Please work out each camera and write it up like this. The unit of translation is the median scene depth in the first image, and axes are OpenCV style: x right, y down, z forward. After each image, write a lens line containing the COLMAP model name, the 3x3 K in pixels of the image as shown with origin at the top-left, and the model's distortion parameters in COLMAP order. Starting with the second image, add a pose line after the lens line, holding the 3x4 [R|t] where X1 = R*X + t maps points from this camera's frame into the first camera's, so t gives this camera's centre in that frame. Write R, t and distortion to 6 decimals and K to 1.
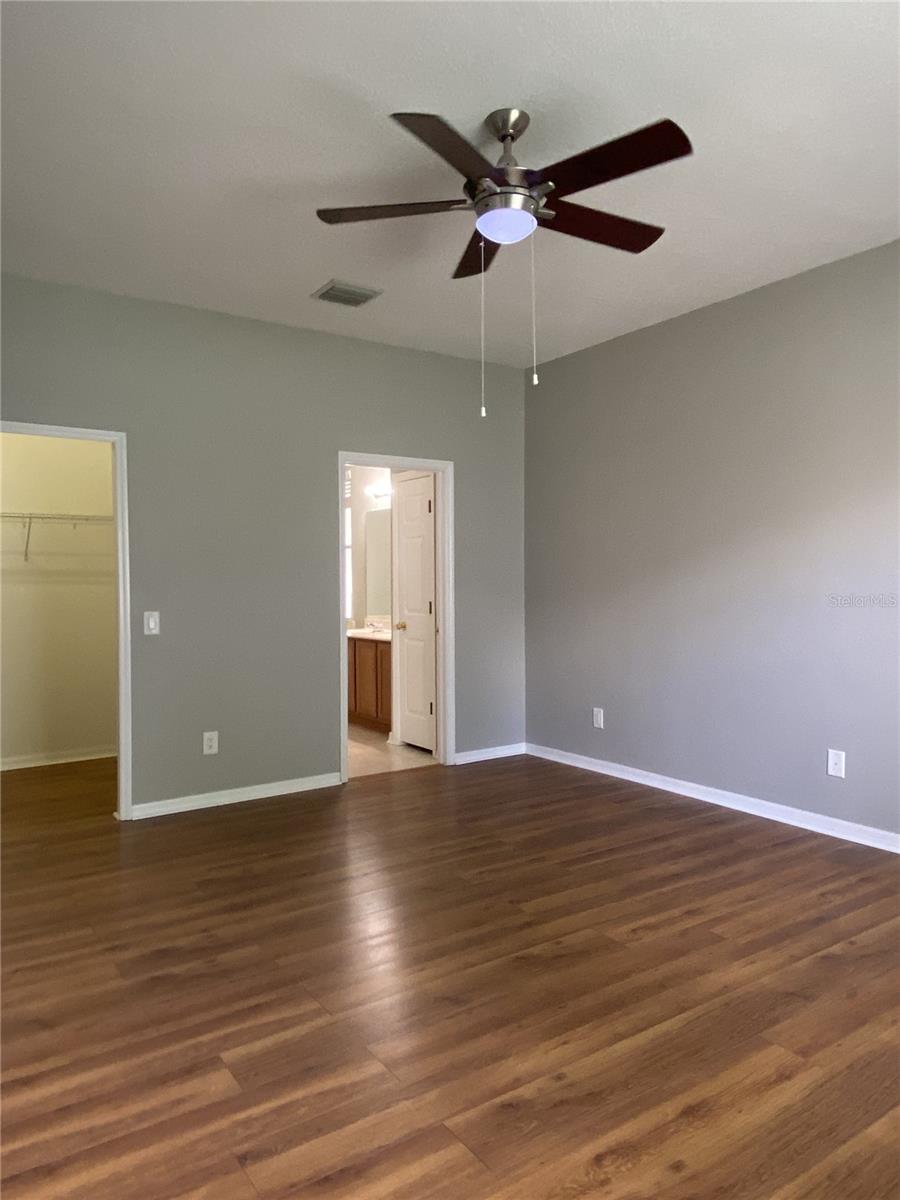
lens RADIAL K [[801.8, 0, 450.0], [0, 801.8, 600.0], [0, 0, 1]] dist [0.080973, -0.097762]
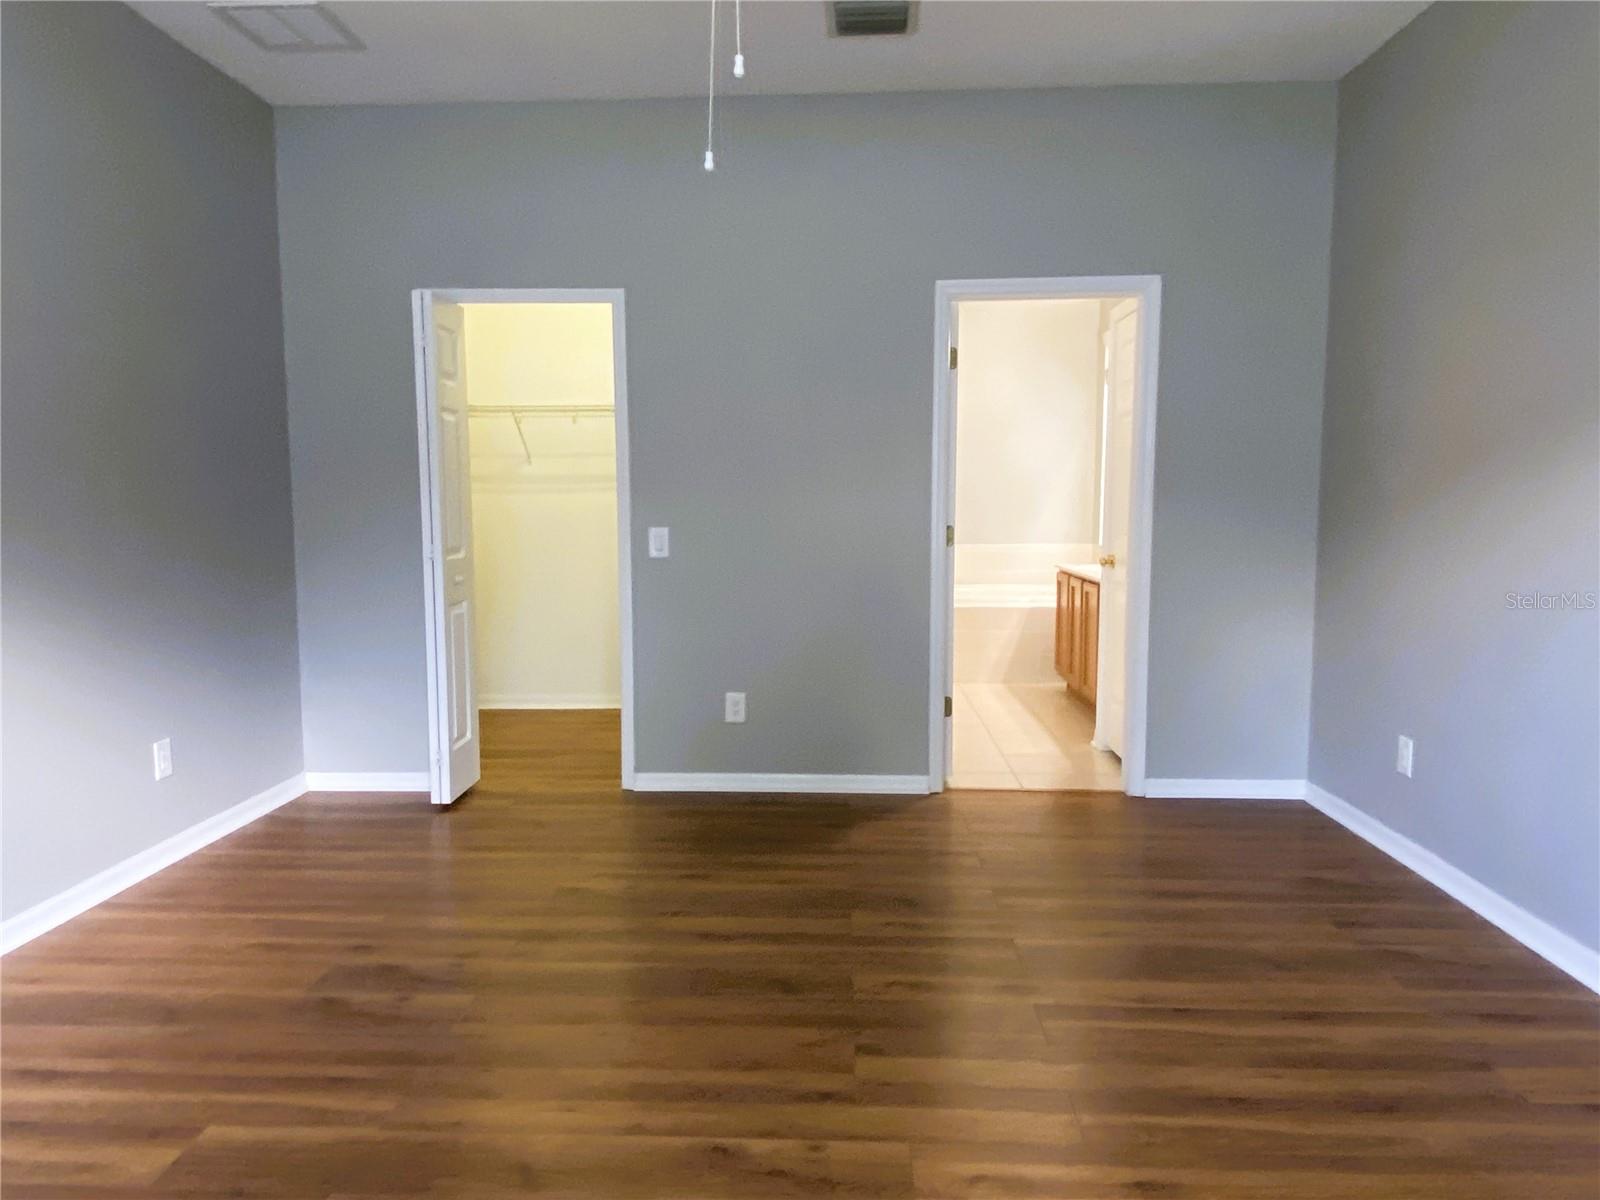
lens RADIAL K [[1066.7, 0, 800.0], [0, 1066.7, 600.0], [0, 0, 1]] dist [0.069613, -0.079241]
pose [[0.803130, 0.063329, -0.592428, 0.408277], [-0.018757, 0.996530, 0.081099, -0.000147], [0.595508, -0.054021, 0.801531, 0.336511]]
